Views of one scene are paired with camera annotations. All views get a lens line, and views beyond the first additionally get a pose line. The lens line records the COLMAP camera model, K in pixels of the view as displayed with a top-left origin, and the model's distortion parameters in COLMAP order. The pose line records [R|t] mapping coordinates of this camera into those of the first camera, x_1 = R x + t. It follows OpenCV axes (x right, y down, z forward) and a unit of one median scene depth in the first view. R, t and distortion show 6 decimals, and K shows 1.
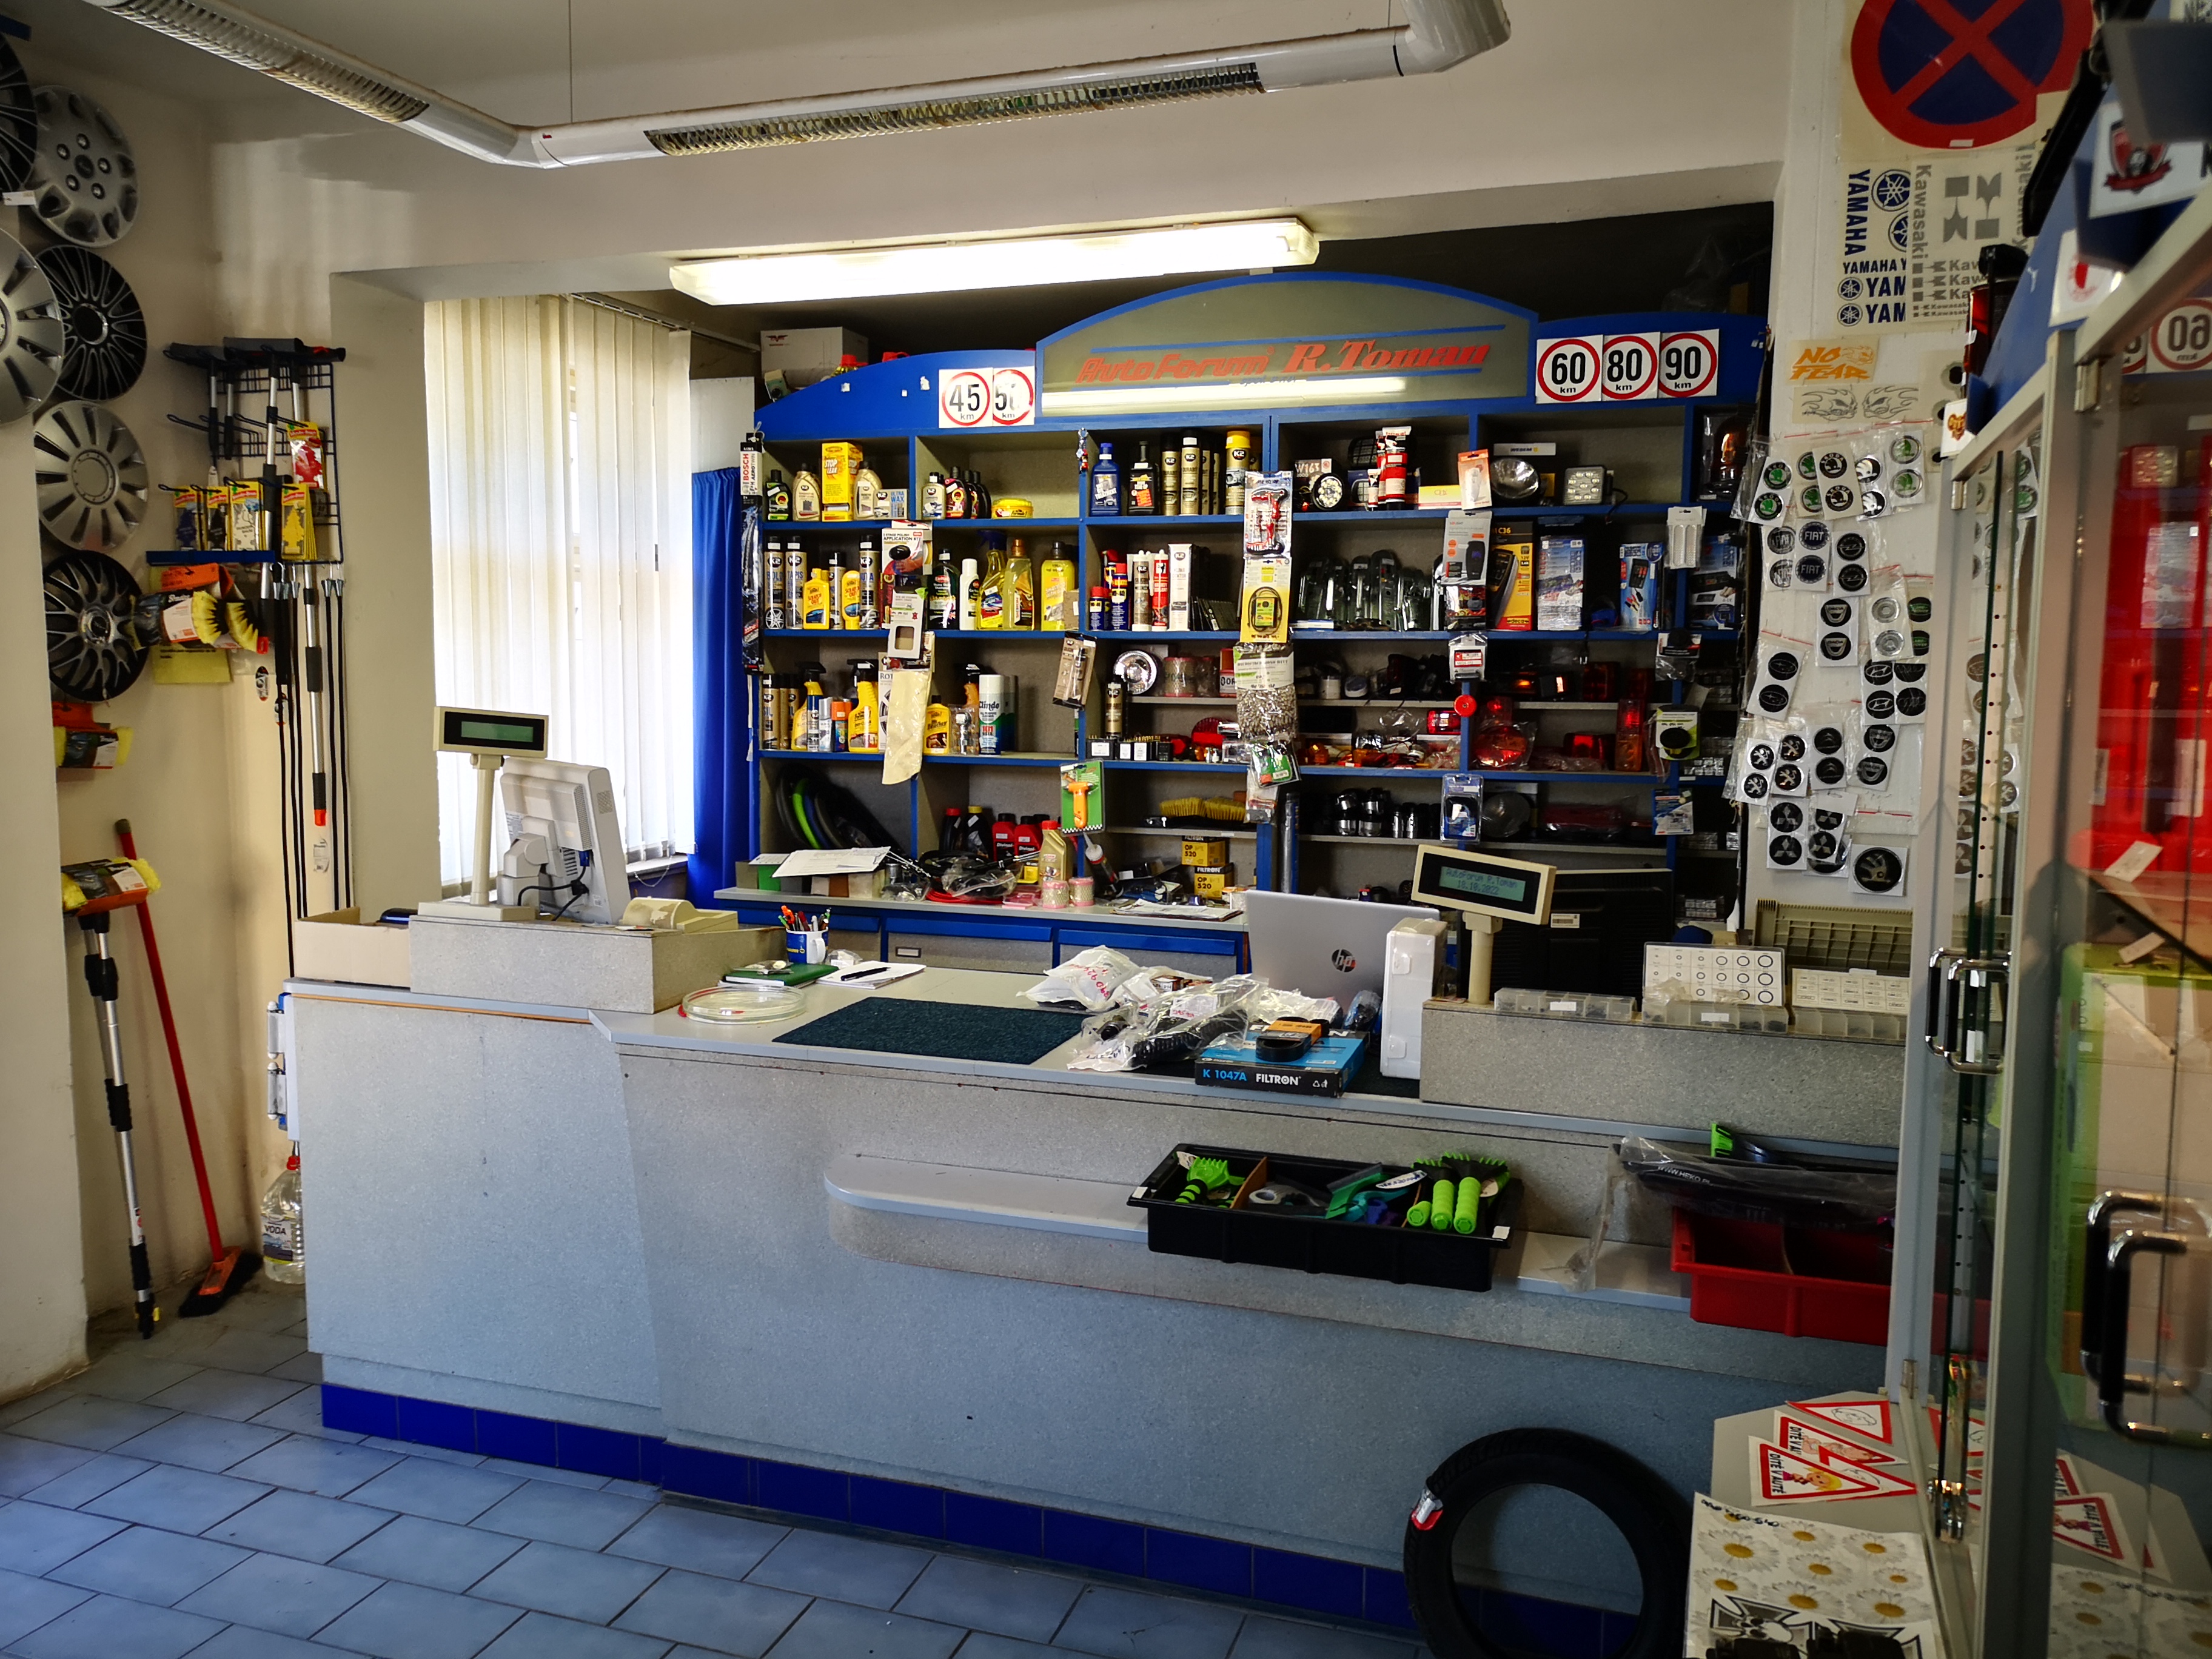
lens RADIAL K [[1722.0, 0, 1110.9], [0, 1722.0, 824.9], [0, 0, 1]] dist [0.055163, -0.039059]
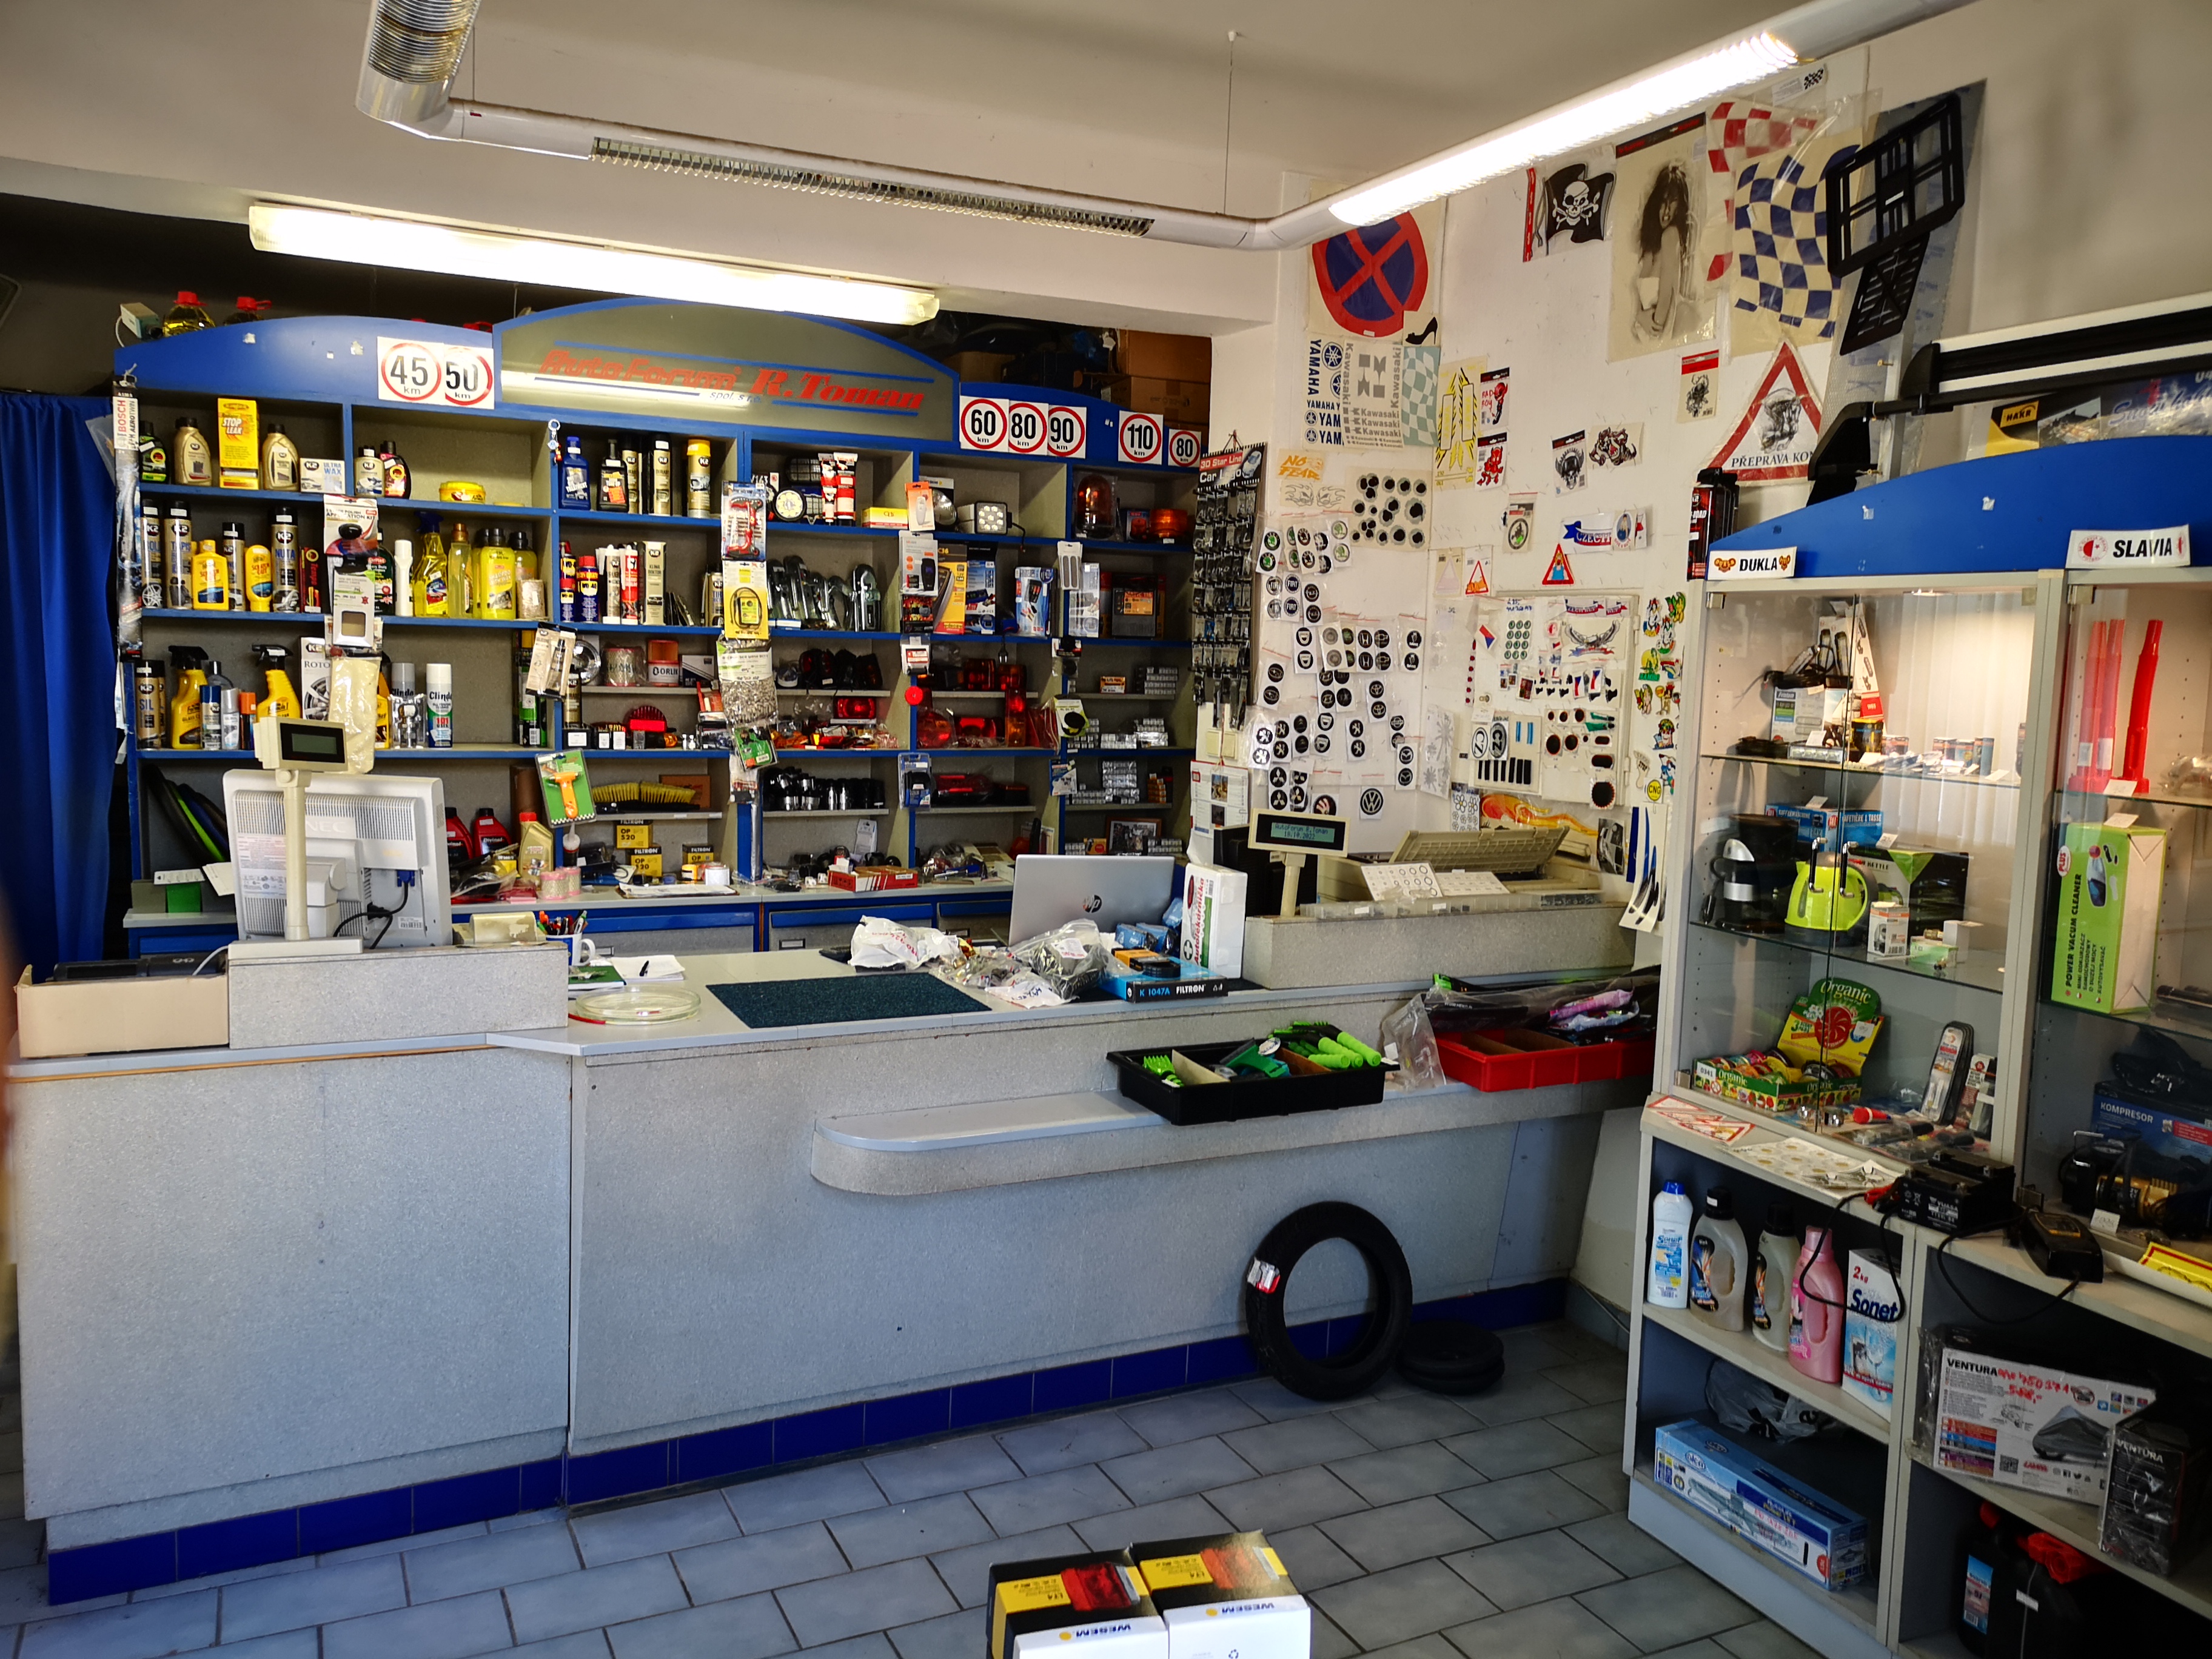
lens RADIAL K [[1722.0, 0, 1121.1], [0, 1722.0, 824.3], [0, 0, 1]] dist [0.055163, -0.039059]
pose [[0.703843, -0.063074, 0.707550, -0.562634], [0.046004, 0.998007, 0.043203, -0.025951], [-0.708865, 0.002142, 0.705341, 0.060941]]
